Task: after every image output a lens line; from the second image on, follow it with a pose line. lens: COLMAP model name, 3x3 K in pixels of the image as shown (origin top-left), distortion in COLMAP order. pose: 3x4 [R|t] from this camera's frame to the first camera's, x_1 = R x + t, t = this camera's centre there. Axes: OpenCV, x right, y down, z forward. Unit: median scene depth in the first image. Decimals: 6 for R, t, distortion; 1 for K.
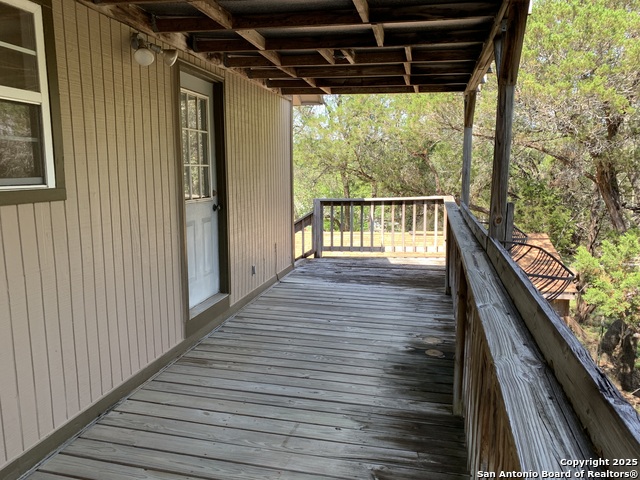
lens RADIAL K [[498.8, 0, 318.0], [0, 498.8, 237.0], [0, 0, 1]] dist [0.069670, -0.066174]
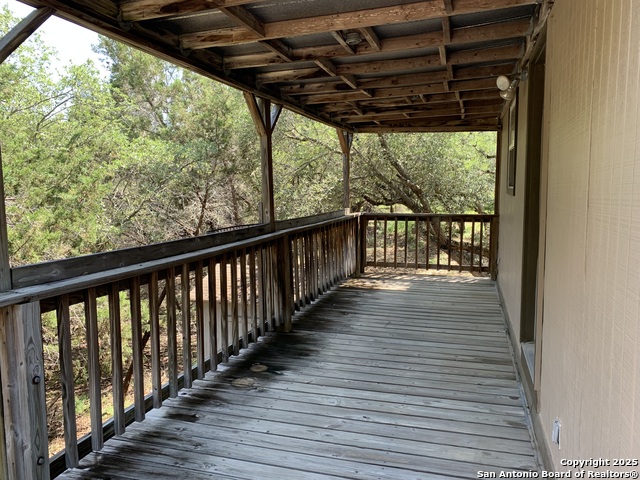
lens RADIAL K [[498.8, 0, 318.0], [0, 498.8, 237.0], [0, 0, 1]] dist [0.069670, -0.066174]
pose [[-0.996800, 0.003575, 0.079859, 0.036151], [0.022702, 0.970528, 0.239918, -0.251505], [-0.076648, 0.240963, -0.967503, 1.880411]]
